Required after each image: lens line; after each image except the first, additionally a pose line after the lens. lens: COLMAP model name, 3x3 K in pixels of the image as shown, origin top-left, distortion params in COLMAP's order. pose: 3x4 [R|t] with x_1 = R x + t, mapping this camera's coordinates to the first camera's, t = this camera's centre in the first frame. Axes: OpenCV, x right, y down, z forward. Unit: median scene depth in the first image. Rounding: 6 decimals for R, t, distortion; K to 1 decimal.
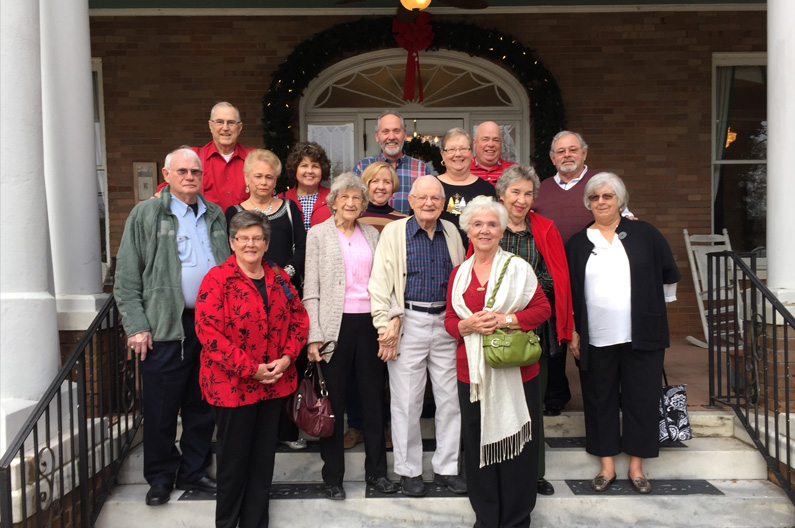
lens RADIAL K [[660.5, 0, 394.3], [0, 660.5, 268.3], [0, 0, 1]] dist [-0.153476, -0.003437]
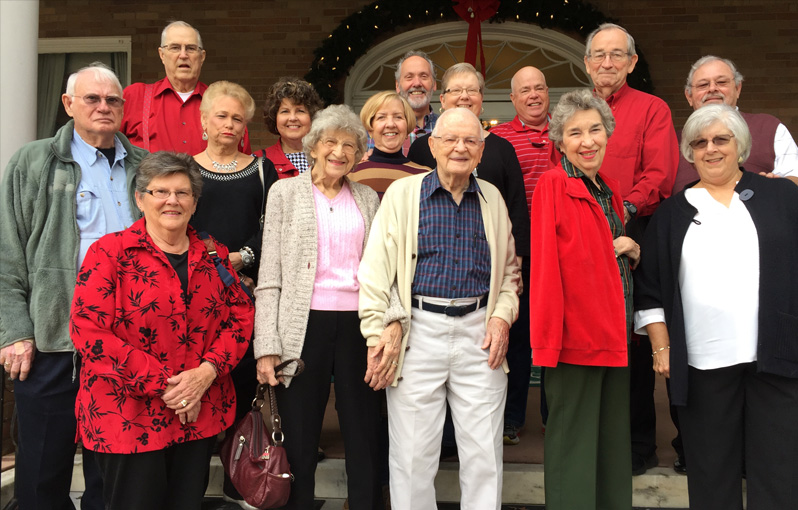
lens RADIAL K [[687.8, 0, 399.7], [0, 687.8, 253.1], [0, 0, 1]] dist [-0.095810, -0.011813]
pose [[0.995336, 0.015126, -0.095274, 0.067209], [-0.018872, 0.999079, -0.038539, 0.033951], [0.094603, 0.040157, 0.994705, 0.329061]]
